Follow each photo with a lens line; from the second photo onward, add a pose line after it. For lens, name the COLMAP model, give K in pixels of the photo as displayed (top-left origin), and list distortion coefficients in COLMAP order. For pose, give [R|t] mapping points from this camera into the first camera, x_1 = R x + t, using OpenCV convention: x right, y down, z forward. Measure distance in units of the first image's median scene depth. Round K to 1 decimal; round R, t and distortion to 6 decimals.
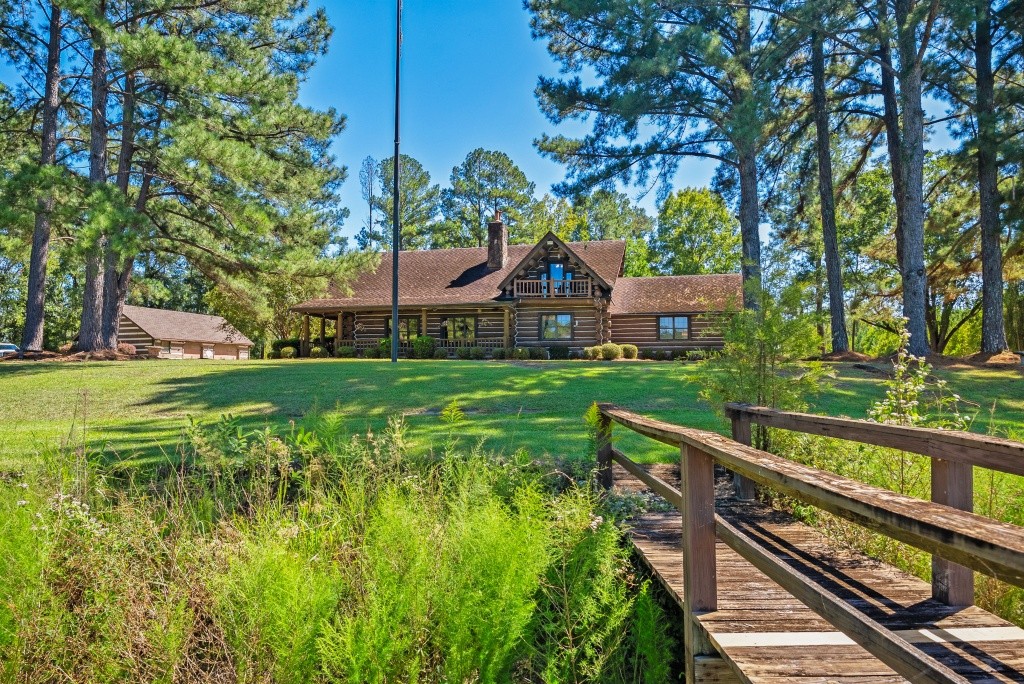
lens RADIAL K [[655.0, 0, 512.9], [0, 655.0, 345.1], [0, 0, 1]] dist [0.011784, -0.001050]
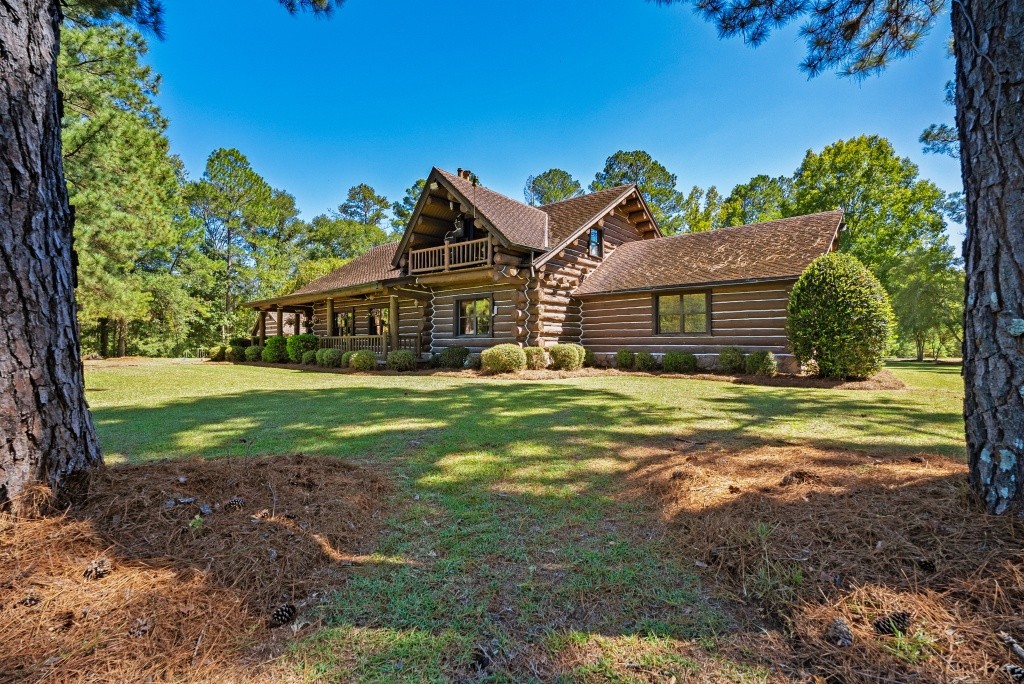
lens RADIAL K [[450.8, 0, 508.9], [0, 450.8, 340.5], [0, 0, 1]] dist [-0.002161, -0.000046]
pose [[0.890075, -0.002232, -0.455809, 0.313406], [0.012456, 0.999734, 0.019428, -0.012010], [0.455645, -0.022970, 0.889865, 0.617542]]
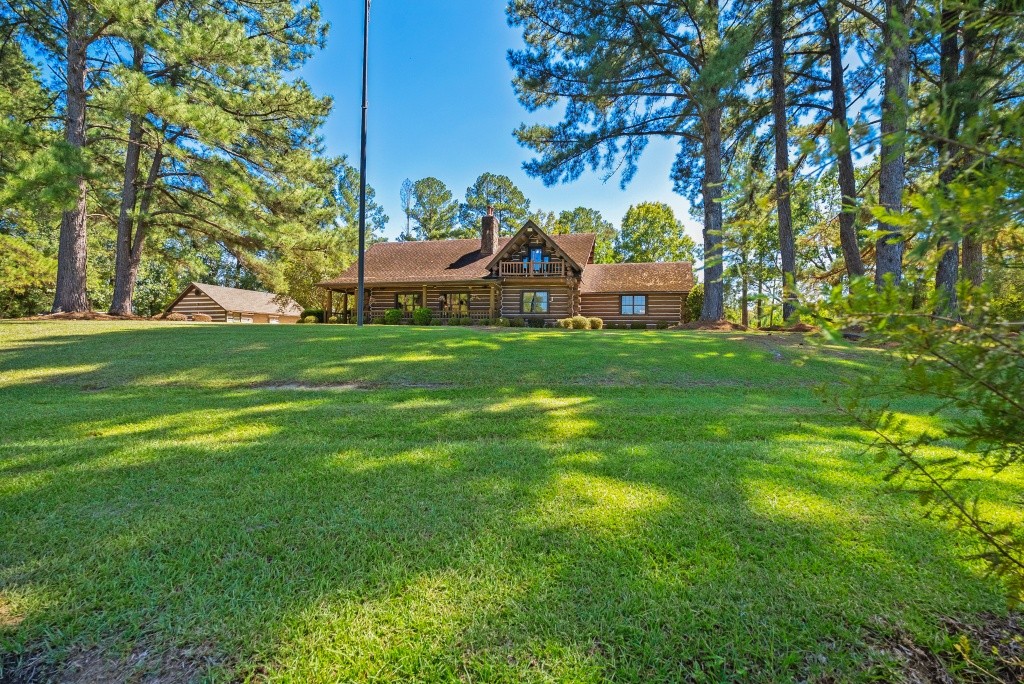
lens RADIAL K [[450.8, 0, 512.0], [0, 450.8, 341.3], [0, 0, 1]] dist [-0.002161, -0.000046]
pose [[0.999790, 0.013598, -0.015310, 0.038377], [-0.012973, 0.999105, 0.040253, 0.011108], [0.015844, -0.040046, 0.999072, 0.179301]]
